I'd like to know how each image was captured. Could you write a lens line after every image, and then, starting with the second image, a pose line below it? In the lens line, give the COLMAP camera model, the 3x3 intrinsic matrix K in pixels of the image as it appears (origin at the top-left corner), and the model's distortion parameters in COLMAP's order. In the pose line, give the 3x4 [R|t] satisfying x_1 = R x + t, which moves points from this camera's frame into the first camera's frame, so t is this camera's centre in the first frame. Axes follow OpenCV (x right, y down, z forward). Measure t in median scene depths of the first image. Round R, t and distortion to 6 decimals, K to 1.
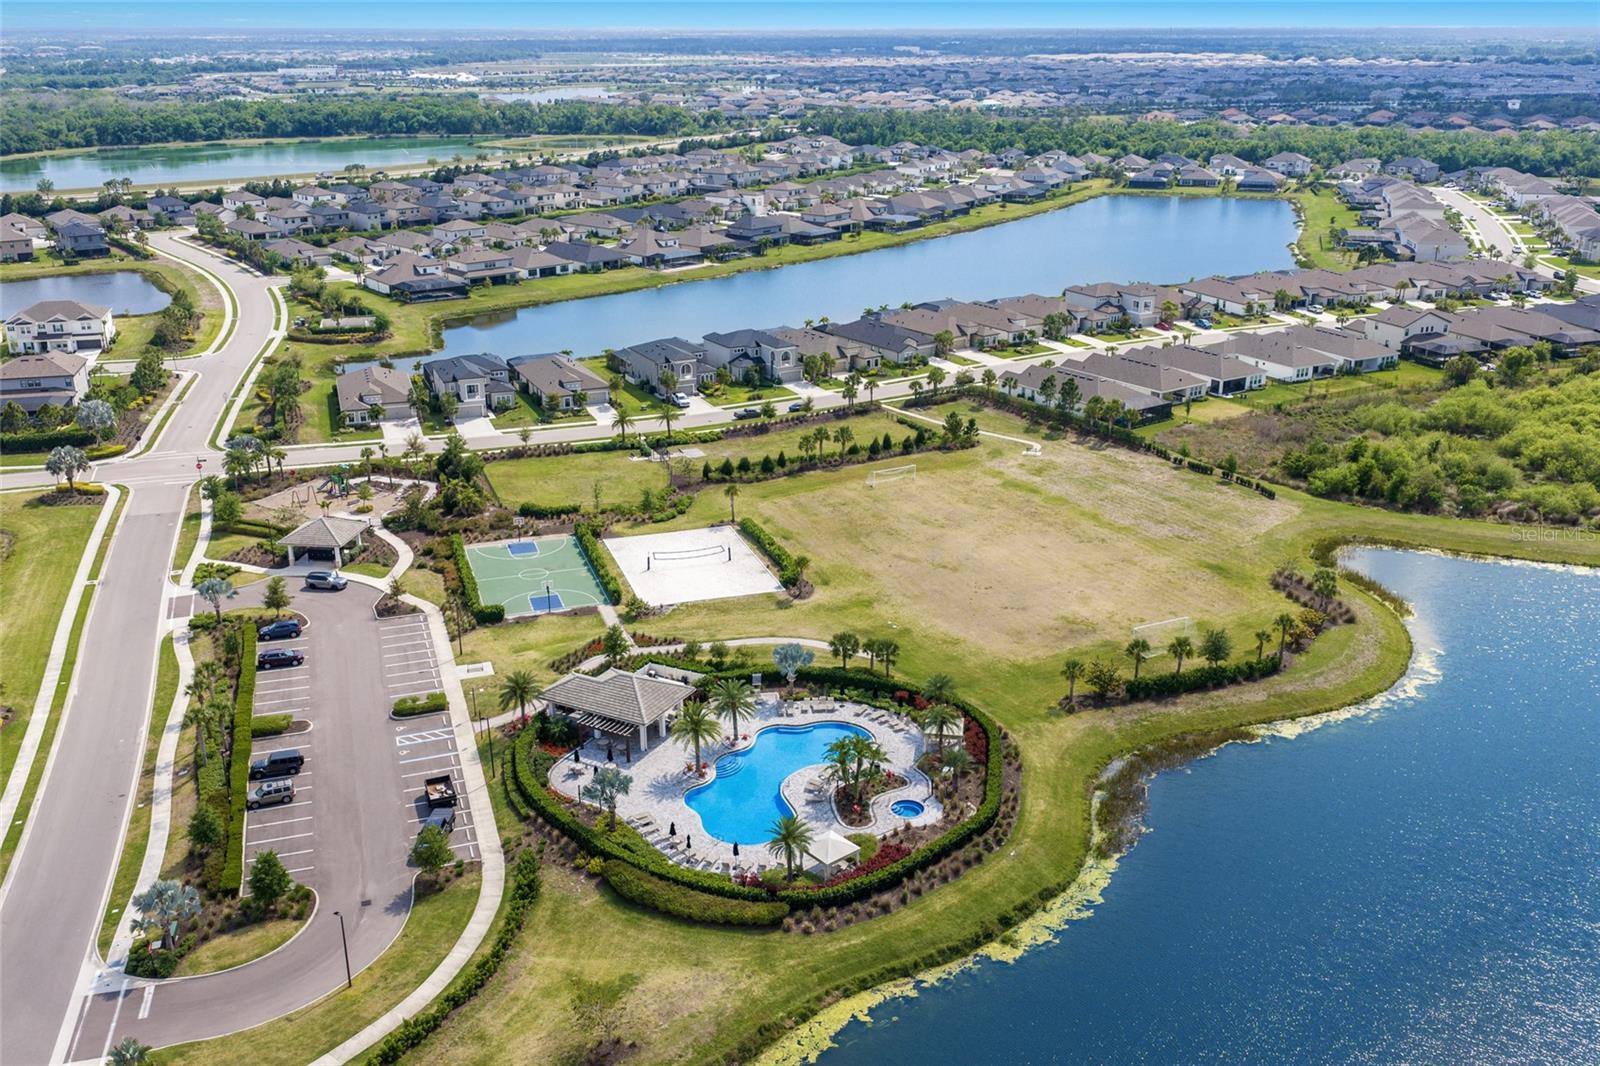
lens RADIAL K [[1347.0, 0, 800.0], [0, 1347.0, 533.0], [0, 0, 1]] dist [0.033989, -0.009286]
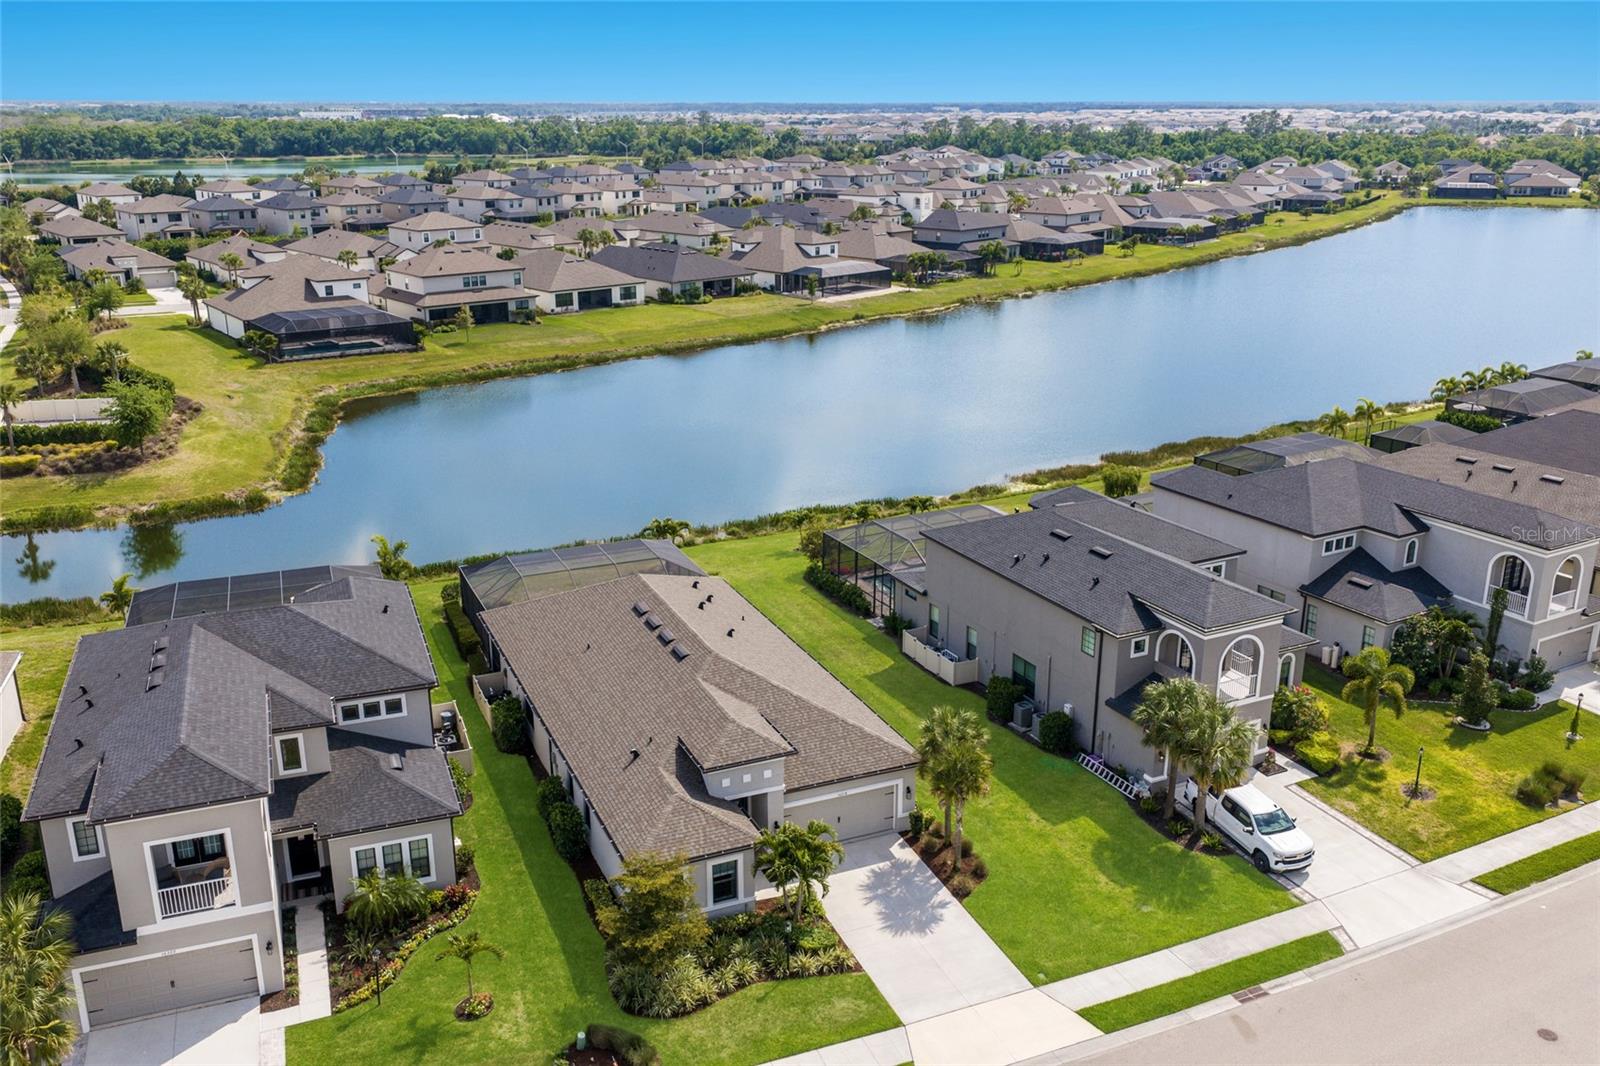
lens RADIAL K [[1347.0, 0, 800.0], [0, 1347.0, 533.0], [0, 0, 1]] dist [0.033989, -0.009286]
pose [[0.999729, 0.008053, -0.021859, -0.086630], [-0.008986, 0.999038, -0.042915, -0.075493], [0.021492, 0.043100, 0.998840, 0.442312]]
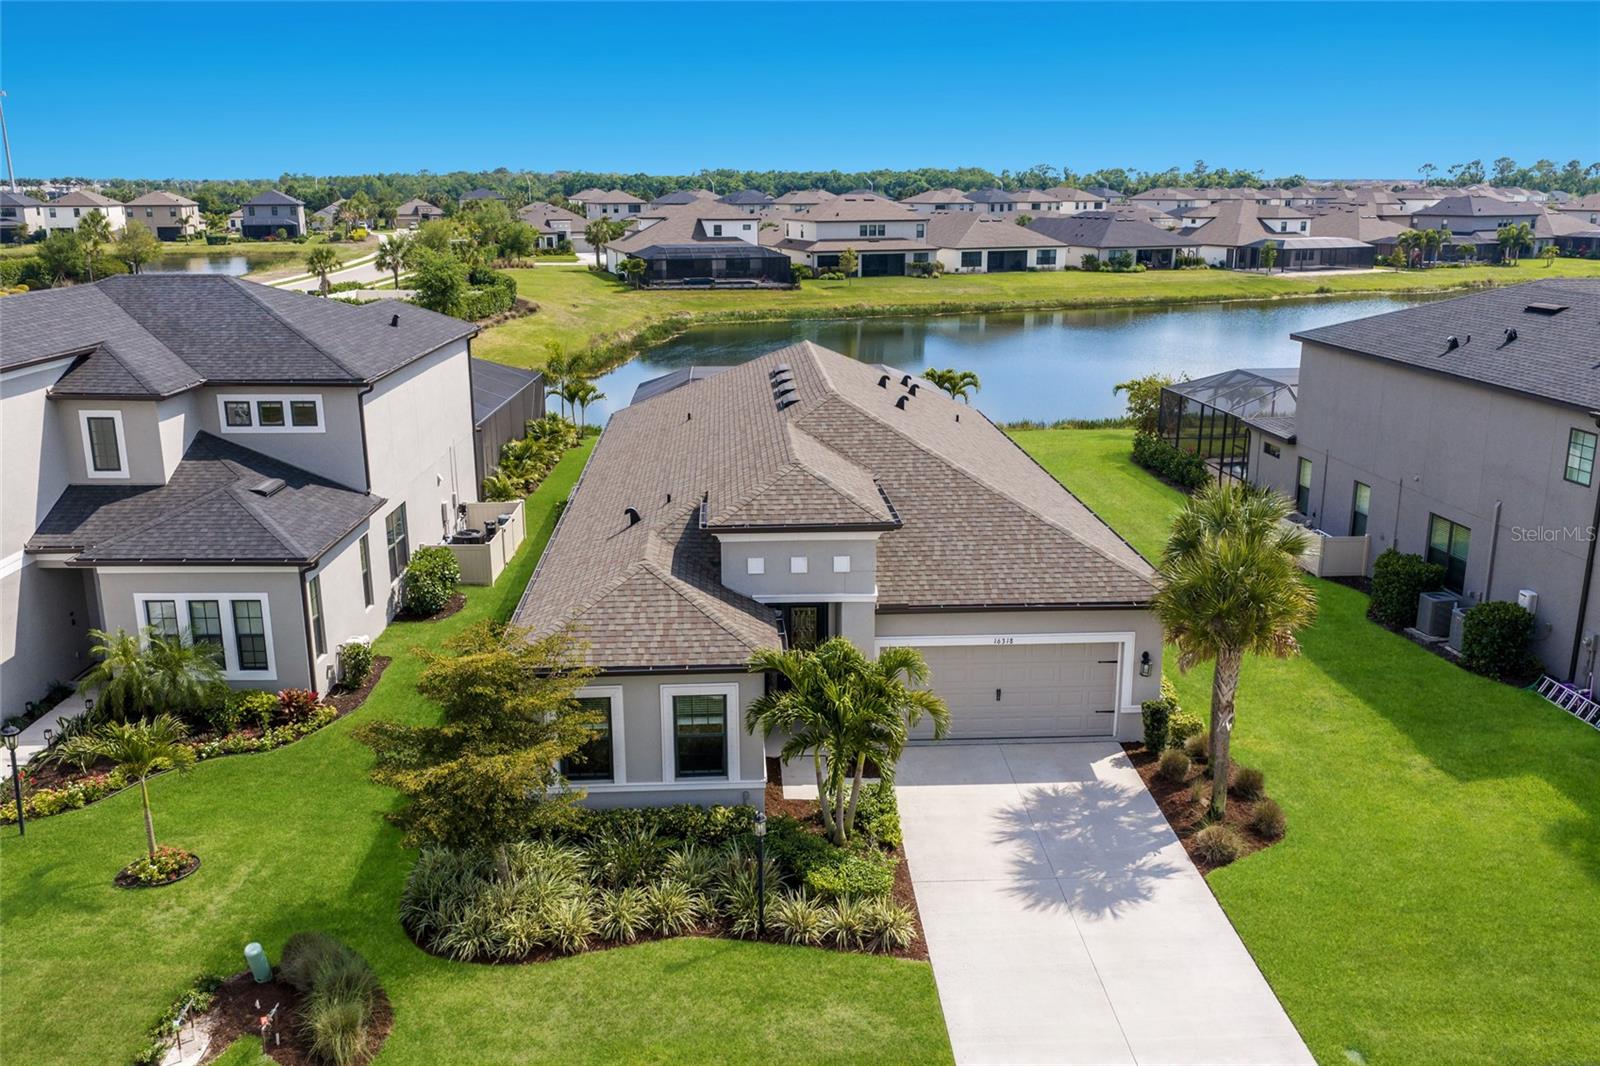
lens RADIAL K [[1347.7, 0, 800.0], [0, 1347.7, 533.0], [0, 0, 1]] dist [0.007051, -0.012202]
pose [[0.929143, 0.093407, -0.357726, -0.072997], [-0.126717, 0.989410, -0.070784, -0.057597], [0.347326, 0.111098, 0.931140, 0.499467]]
